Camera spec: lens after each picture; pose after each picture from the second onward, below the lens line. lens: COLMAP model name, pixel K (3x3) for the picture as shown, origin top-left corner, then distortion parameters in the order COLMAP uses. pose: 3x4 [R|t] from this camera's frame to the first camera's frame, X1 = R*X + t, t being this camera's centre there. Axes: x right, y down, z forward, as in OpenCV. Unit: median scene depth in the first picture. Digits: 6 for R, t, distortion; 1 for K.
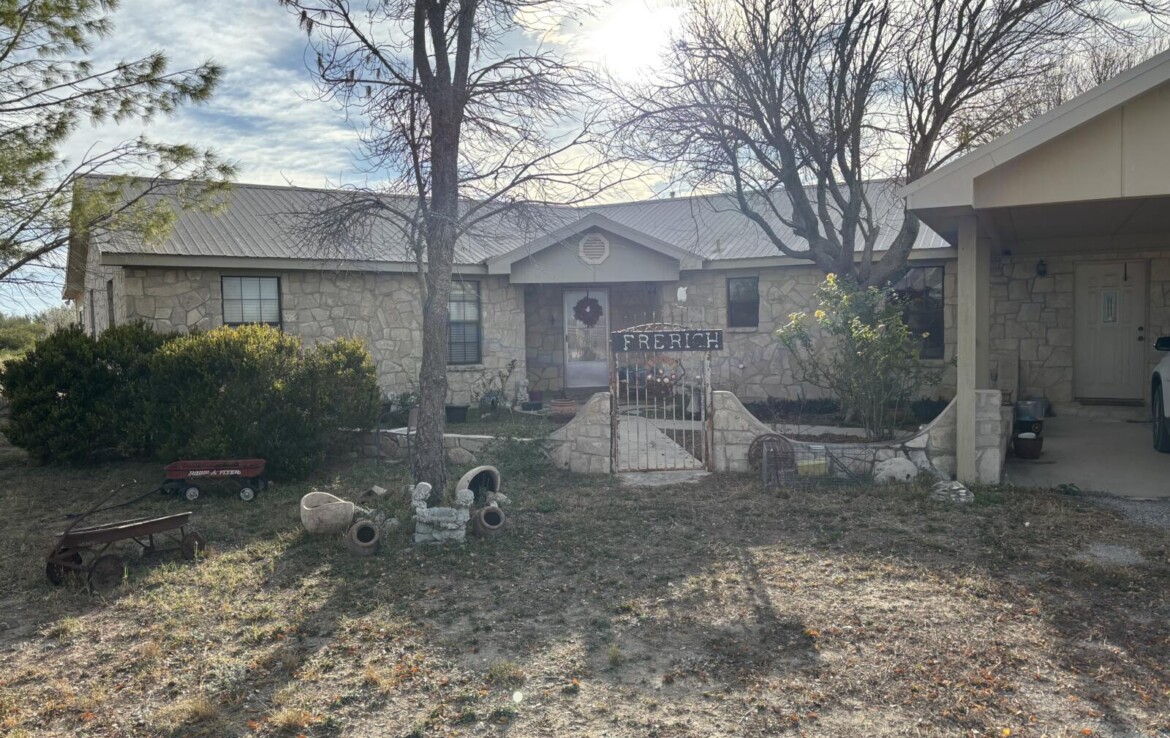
lens RADIAL K [[910.0, 0, 585.0], [0, 910.0, 369.0], [0, 0, 1]] dist [0.002112, 0.000565]
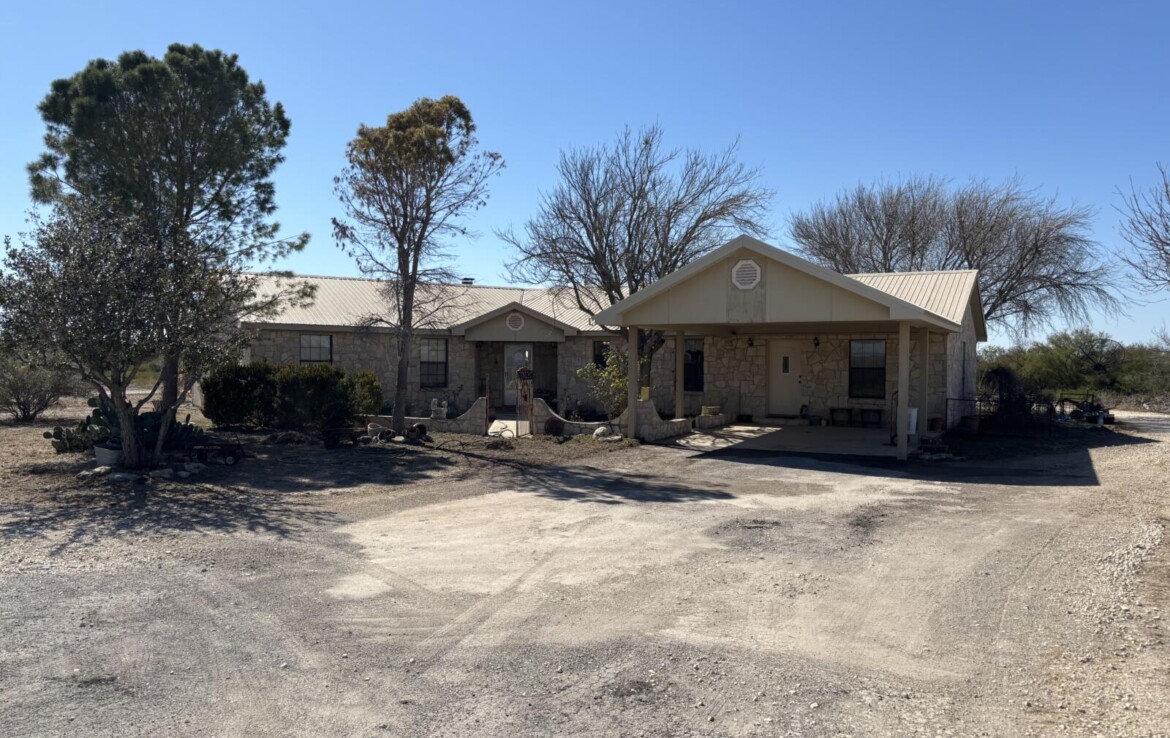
lens RADIAL K [[787.5, 0, 585.0], [0, 787.5, 369.0], [0, 0, 1]] dist [0.000203, 0.000016]
pose [[0.999547, 0.027388, 0.012462, 0.148367], [-0.026820, 0.998686, -0.043662, 0.020588], [-0.013642, 0.043308, 0.998969, -0.560816]]
